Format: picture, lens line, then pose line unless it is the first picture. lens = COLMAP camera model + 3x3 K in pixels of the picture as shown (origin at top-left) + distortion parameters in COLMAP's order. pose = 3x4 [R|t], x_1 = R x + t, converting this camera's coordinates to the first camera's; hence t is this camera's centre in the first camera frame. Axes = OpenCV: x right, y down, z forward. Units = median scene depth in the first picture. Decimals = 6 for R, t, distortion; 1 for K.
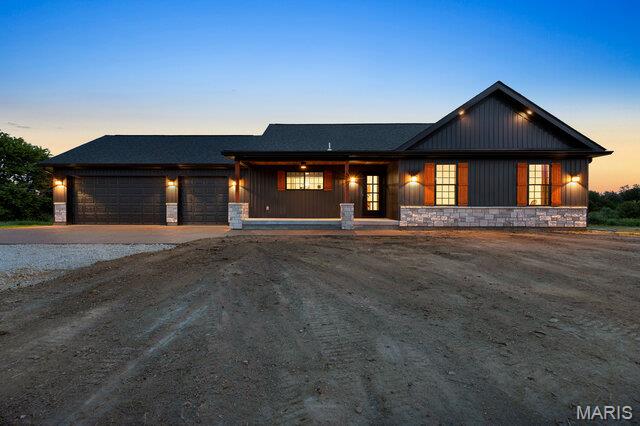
lens RADIAL K [[251.4, 0, 318.8], [0, 251.4, 212.2], [0, 0, 1]] dist [0.009127, 0.000284]
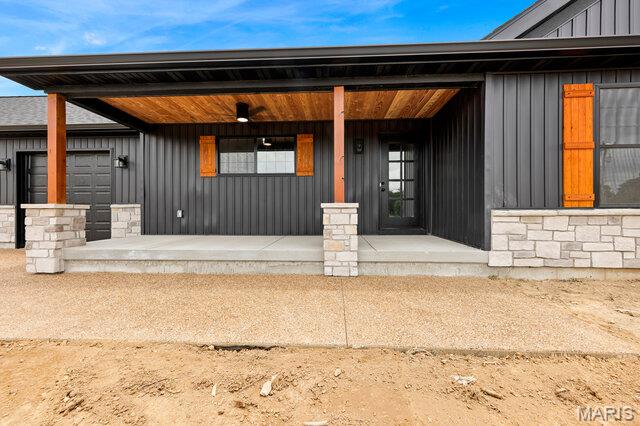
lens RADIAL K [[251.4, 0, 320.7], [0, 251.4, 211.5], [0, 0, 1]] dist [0.009127, 0.000284]
pose [[0.999862, -0.008958, -0.013998, 0.089930], [0.008924, 0.999957, -0.002434, -0.021901], [0.014019, 0.002309, 0.999899, 0.632268]]
